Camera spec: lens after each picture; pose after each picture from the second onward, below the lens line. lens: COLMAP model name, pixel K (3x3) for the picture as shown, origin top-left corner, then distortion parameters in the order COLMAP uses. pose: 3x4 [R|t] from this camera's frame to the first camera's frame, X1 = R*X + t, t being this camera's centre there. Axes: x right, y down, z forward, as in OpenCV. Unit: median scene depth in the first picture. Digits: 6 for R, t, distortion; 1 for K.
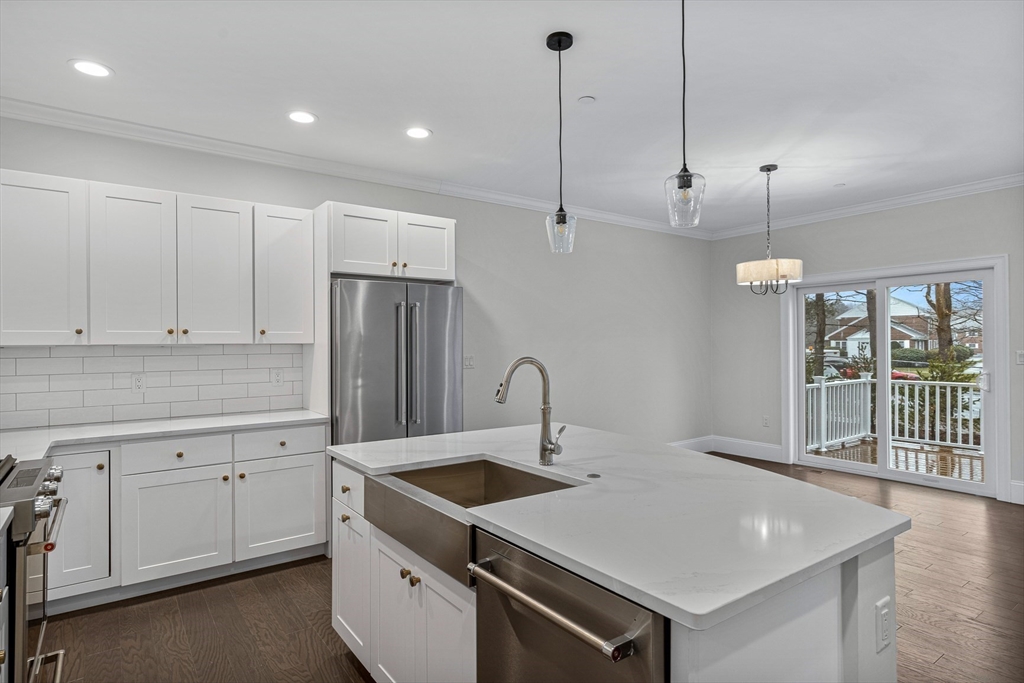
lens RADIAL K [[560.0, 0, 512.0], [0, 560.0, 341.5], [0, 0, 1]] dist [0.005149, 0.000735]
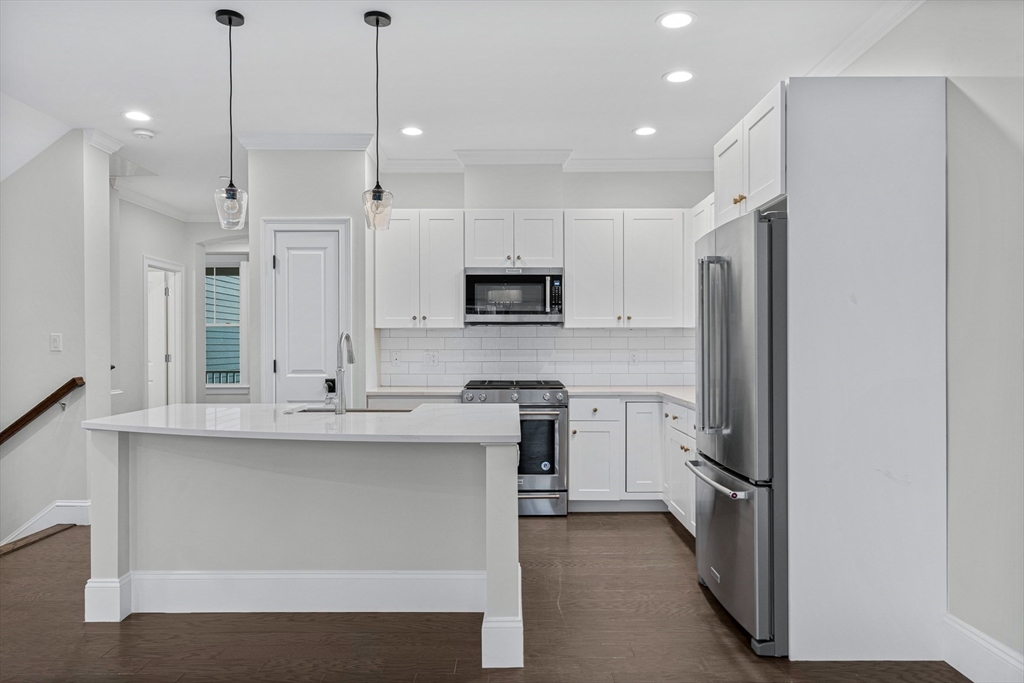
lens RADIAL K [[693.4, 0, 512.0], [0, 693.4, 341.5], [0, 0, 1]] dist [0.000552, 0.000163]
pose [[-0.581348, 0.004283, -0.813644, 0.732616], [0.010097, 0.999947, -0.001950, 0.038089], [0.813593, -0.009349, -0.581360, 1.454737]]
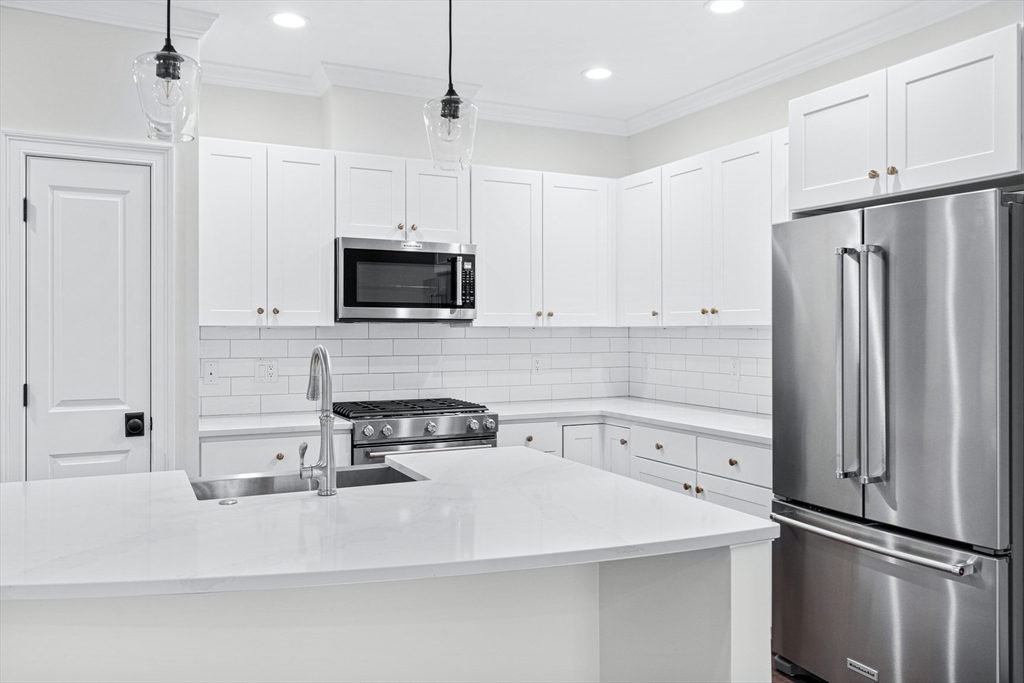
lens RADIAL K [[782.3, 0, 508.0], [0, 782.3, 323.9], [0, 0, 1]] dist [0.006208, 0.005560]
pose [[-0.164625, 0.000038, -0.986356, 0.655278], [0.006259, 0.999980, -0.001007, 0.001285], [0.986336, -0.006340, -0.164622, 0.898290]]
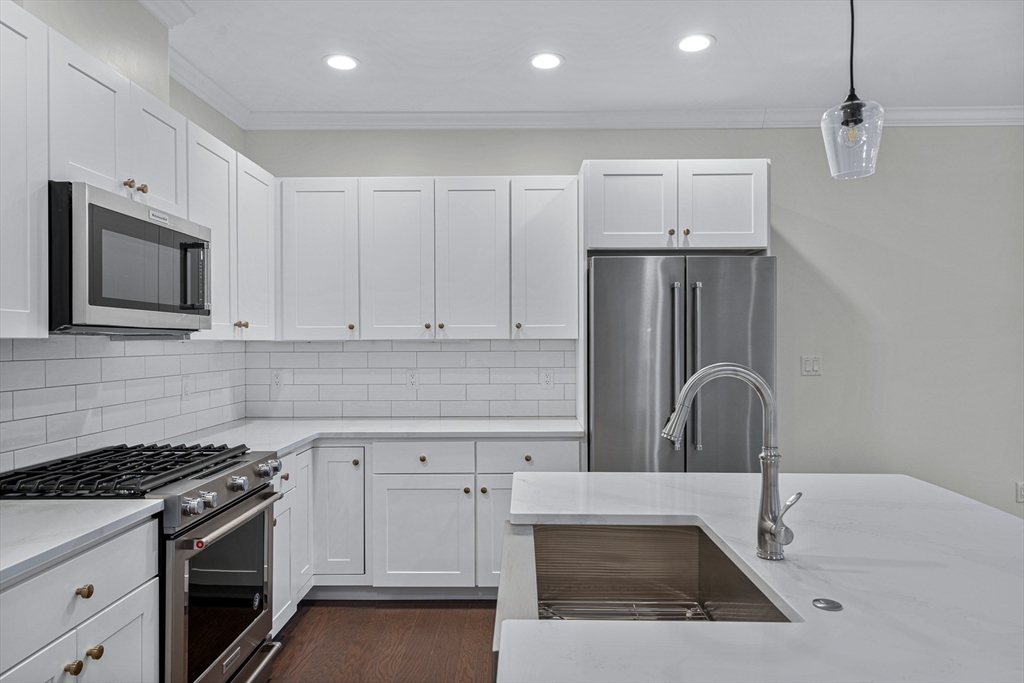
lens RADIAL K [[647.4, 0, 512.0], [0, 647.4, 341.5], [0, 0, 1]] dist [0.003645, 0.002358]
pose [[0.801268, 0.003474, -0.598295, 0.153204], [0.000968, 0.999974, 0.007103, 0.000617], [0.598304, -0.006270, 0.801244, 0.215258]]
